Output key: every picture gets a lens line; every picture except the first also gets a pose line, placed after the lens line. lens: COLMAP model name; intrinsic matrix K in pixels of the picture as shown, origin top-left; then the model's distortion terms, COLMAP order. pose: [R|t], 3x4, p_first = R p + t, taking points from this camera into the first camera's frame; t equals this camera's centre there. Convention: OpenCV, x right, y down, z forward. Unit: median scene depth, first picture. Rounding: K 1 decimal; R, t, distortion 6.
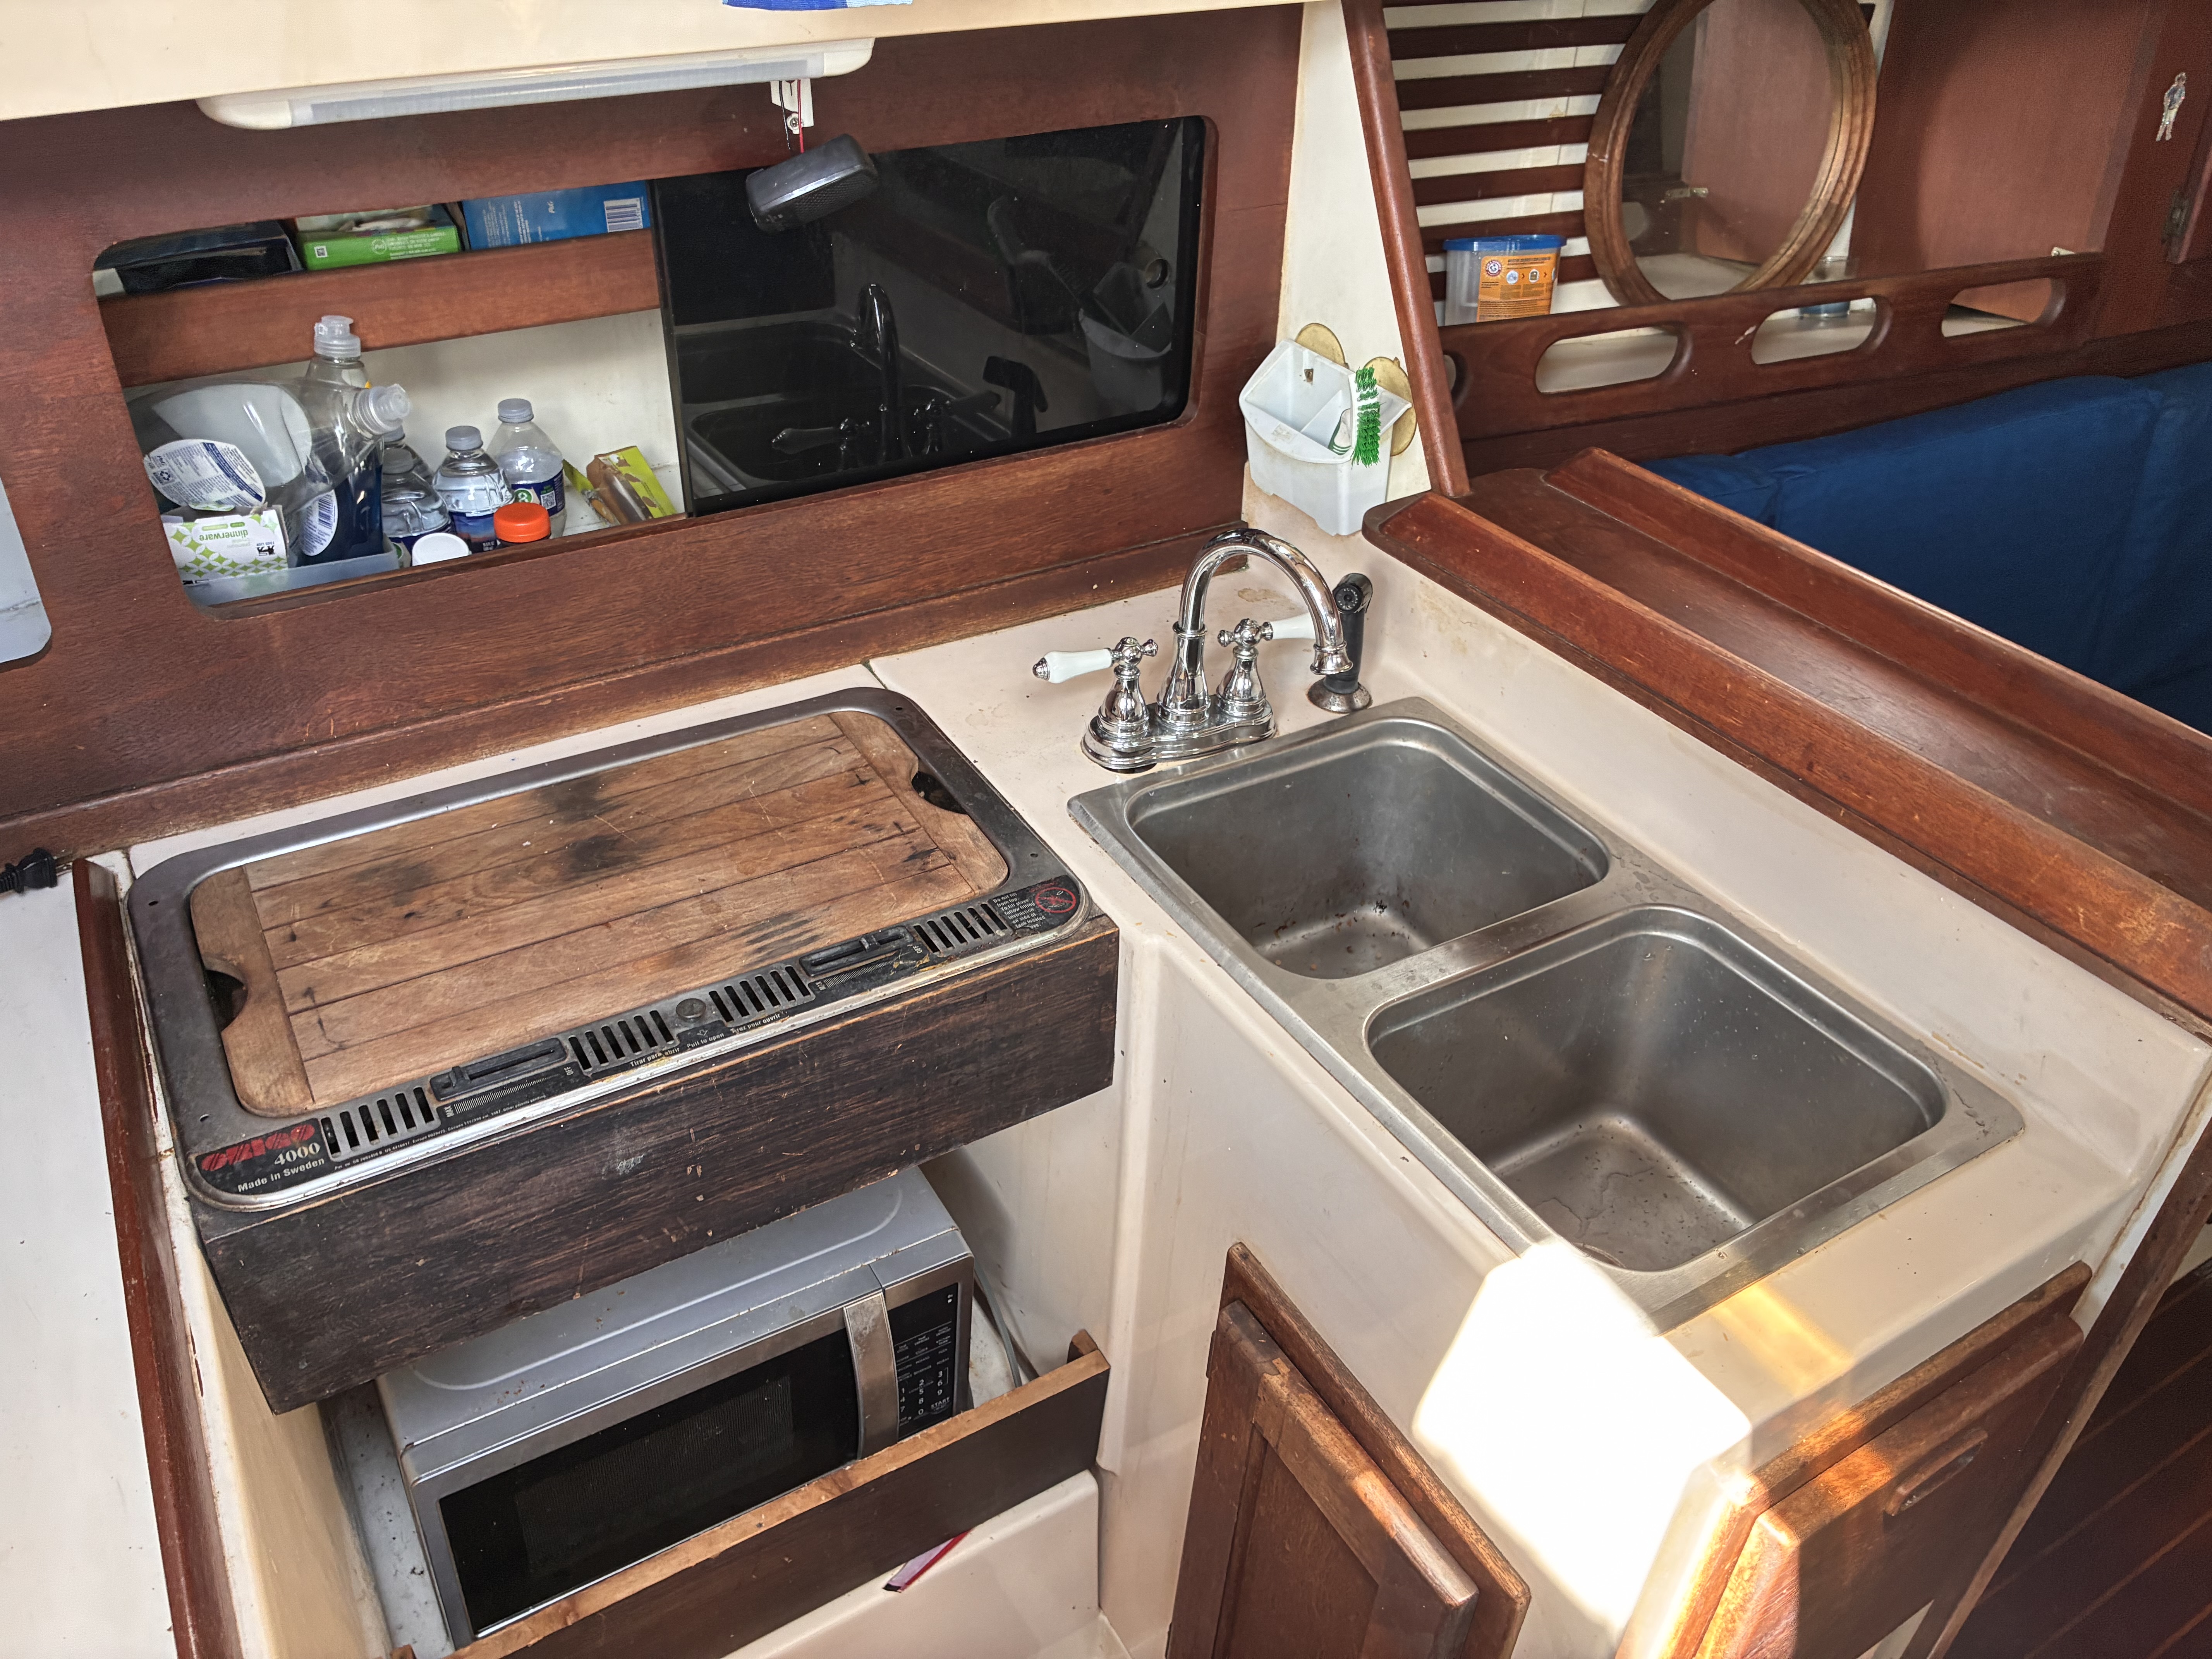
lens RADIAL K [[1661.8, 0, 1106.0], [0, 1661.8, 829.5], [0, 0, 1]] dist [0.045268, -0.088054]
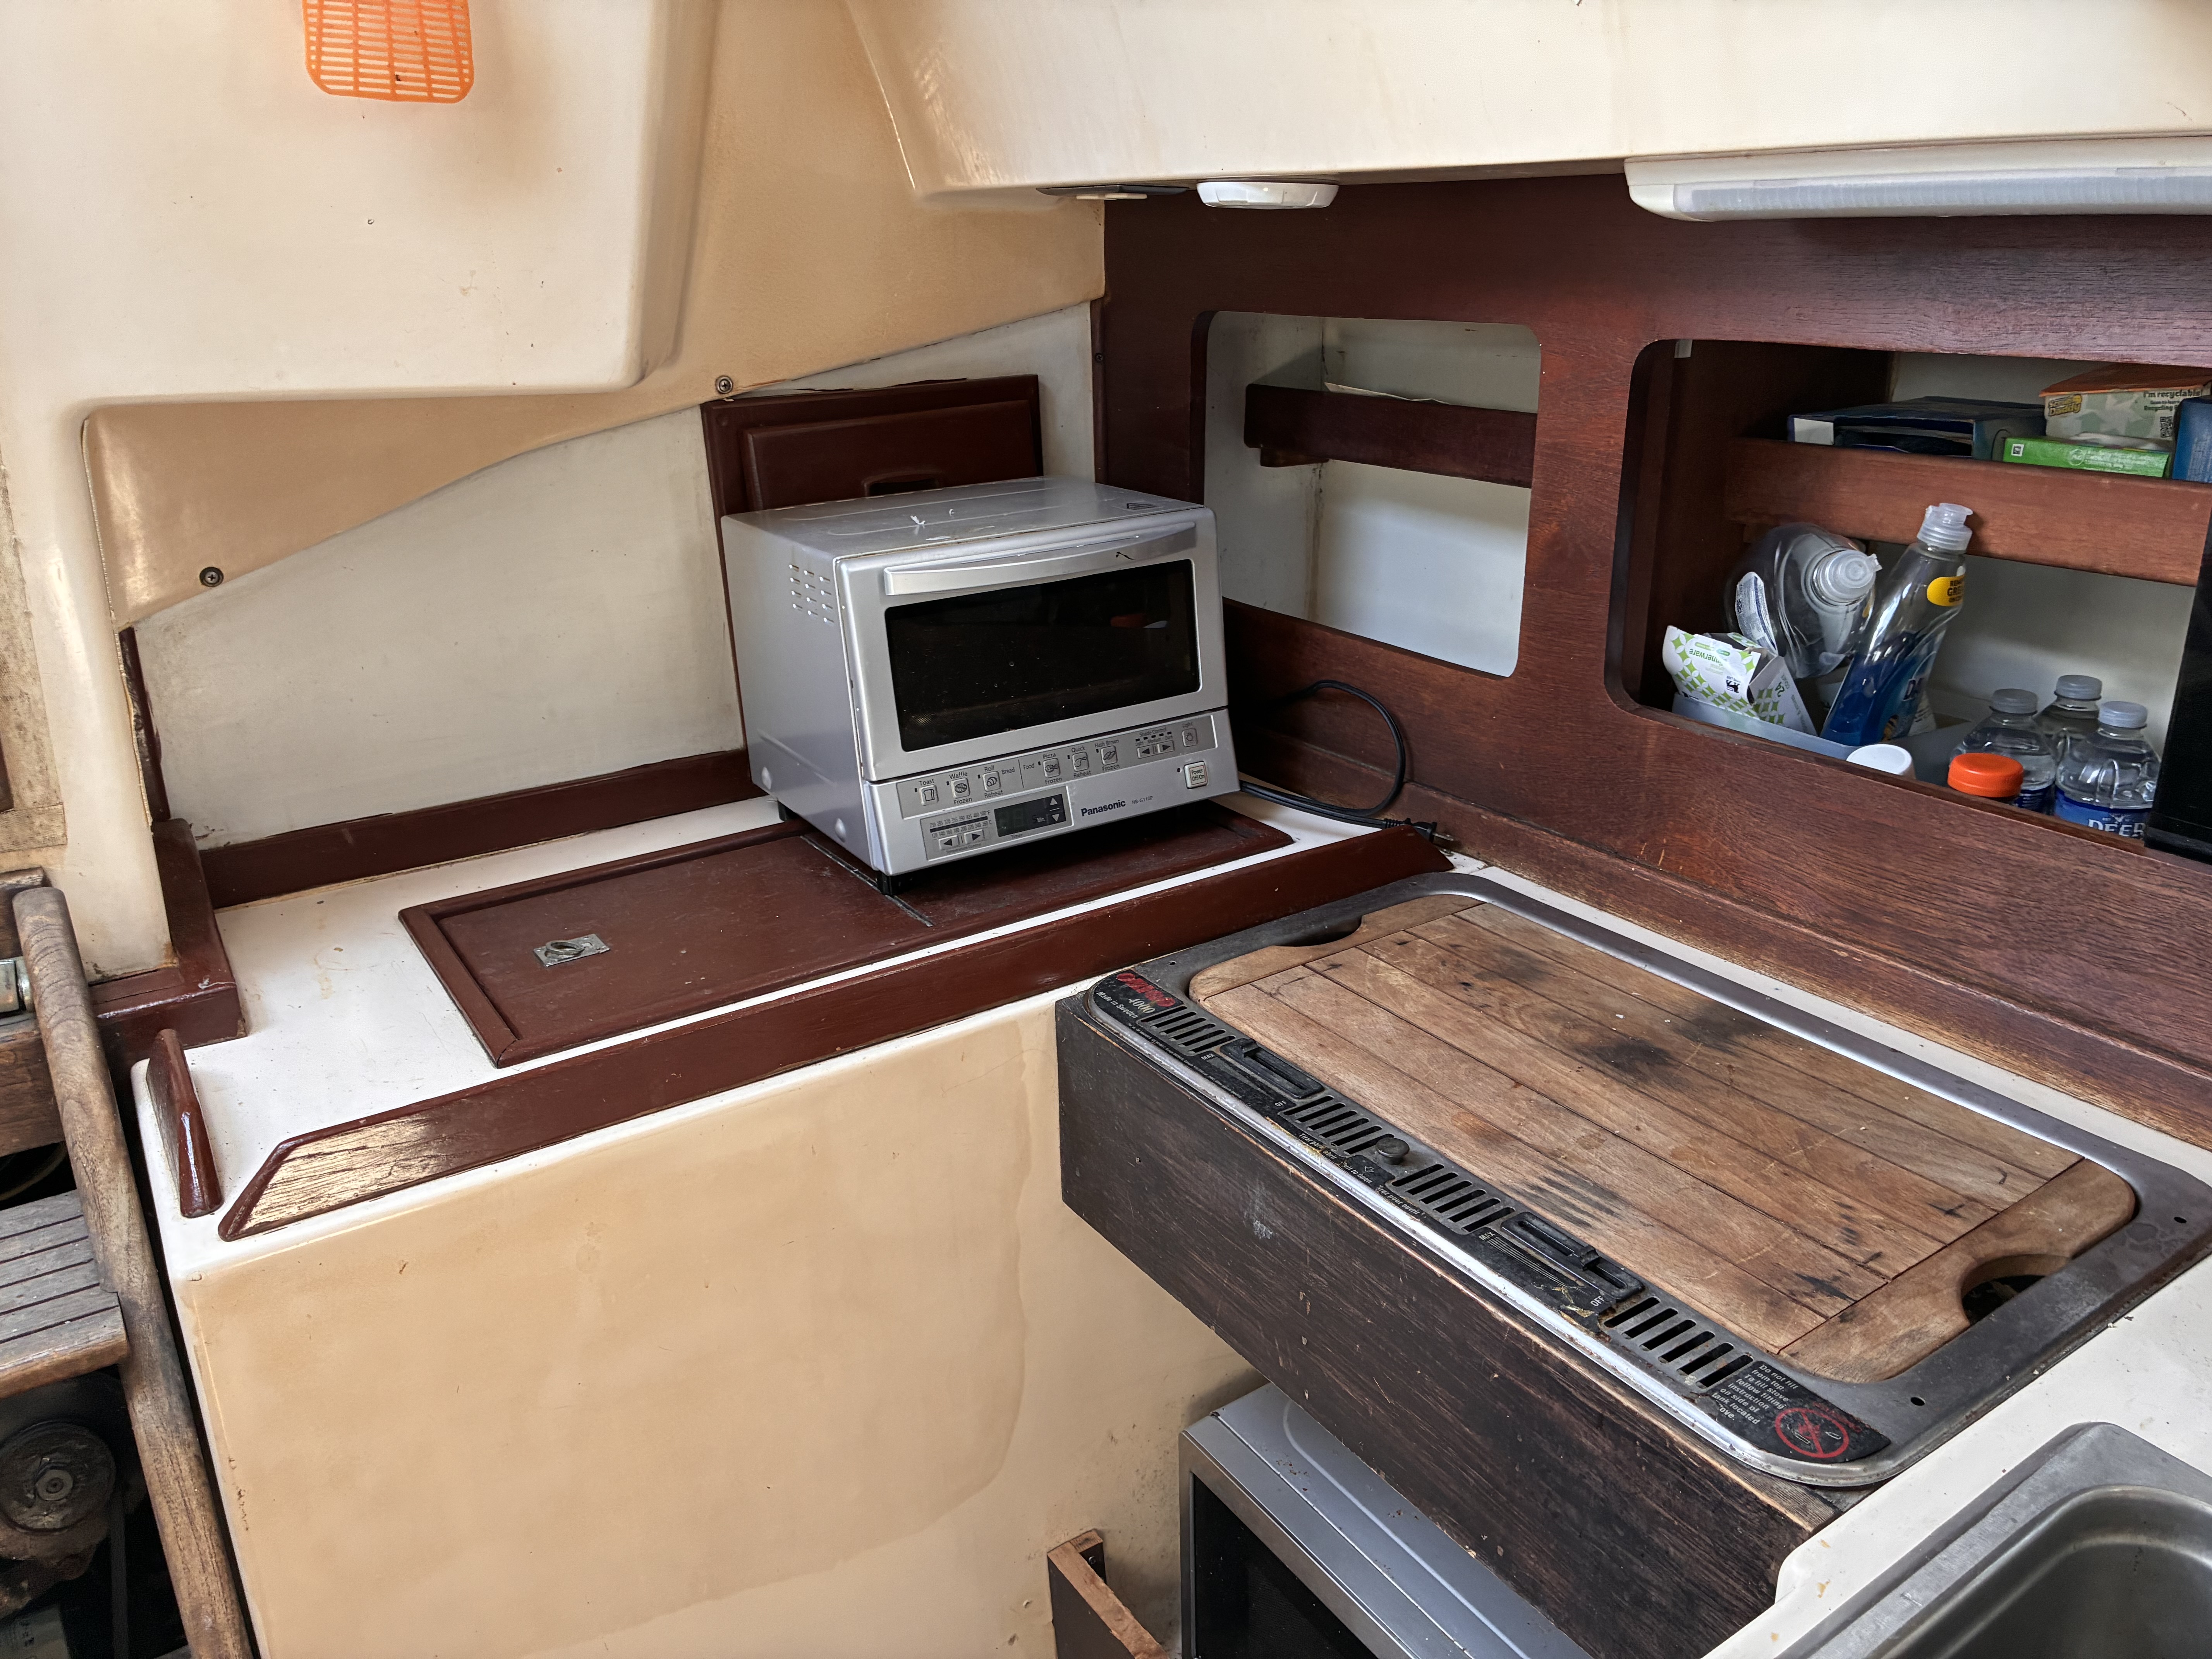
lens RADIAL K [[1688.9, 0, 1106.0], [0, 1688.9, 829.5], [0, 0, 1]] dist [0.007460, 0.005615]
pose [[0.033839, 0.308229, -0.950710, 0.474826], [-0.552670, 0.798347, 0.239160, -0.136639], [0.832713, 0.517336, 0.197364, 0.549193]]
